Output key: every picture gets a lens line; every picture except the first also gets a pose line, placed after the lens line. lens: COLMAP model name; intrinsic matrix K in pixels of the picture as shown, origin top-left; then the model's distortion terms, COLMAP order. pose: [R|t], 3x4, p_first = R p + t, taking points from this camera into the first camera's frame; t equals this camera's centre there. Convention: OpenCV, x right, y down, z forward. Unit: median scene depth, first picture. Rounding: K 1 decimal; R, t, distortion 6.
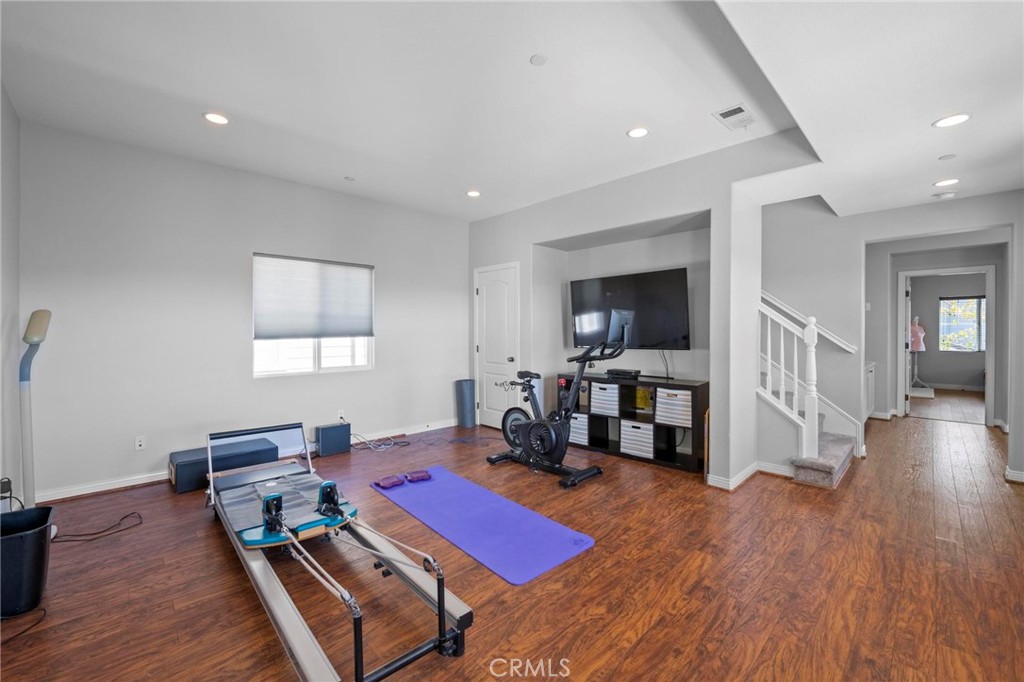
lens RADIAL K [[408.5, 0, 514.5], [0, 408.5, 333.1], [0, 0, 1]] dist [-0.009849, 0.000045]
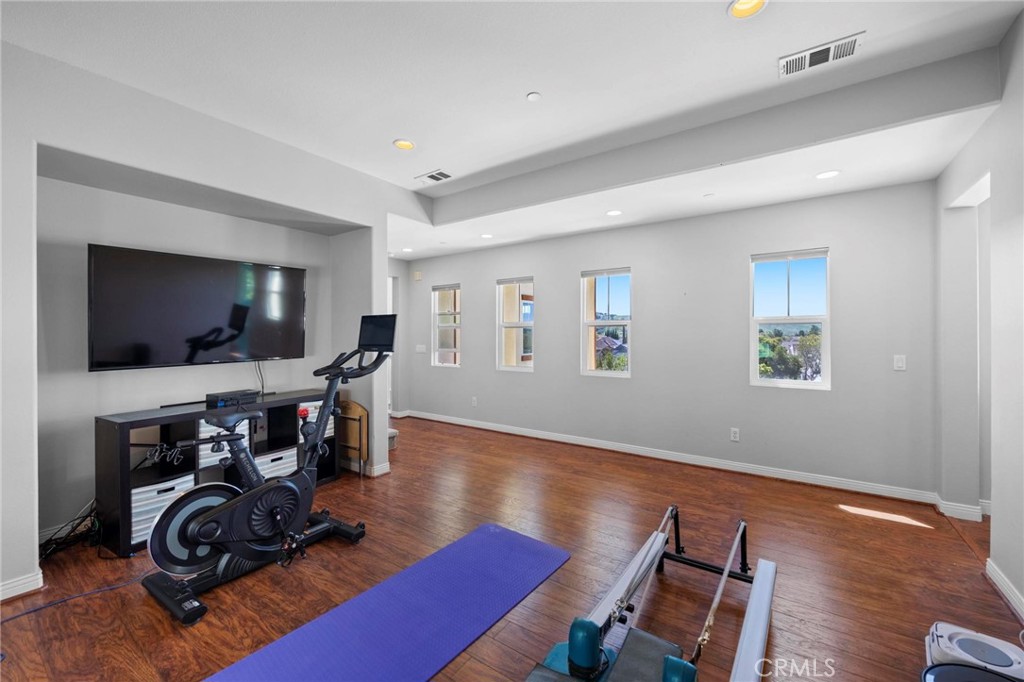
lens RADIAL K [[408.5, 0, 514.5], [0, 408.5, 333.1], [0, 0, 1]] dist [-0.009849, 0.000045]
pose [[-0.187112, 0.001843, 0.982337, -0.648830], [0.011921, 0.999929, 0.000395, -0.011702], [-0.982266, 0.011784, -0.187121, 0.792294]]
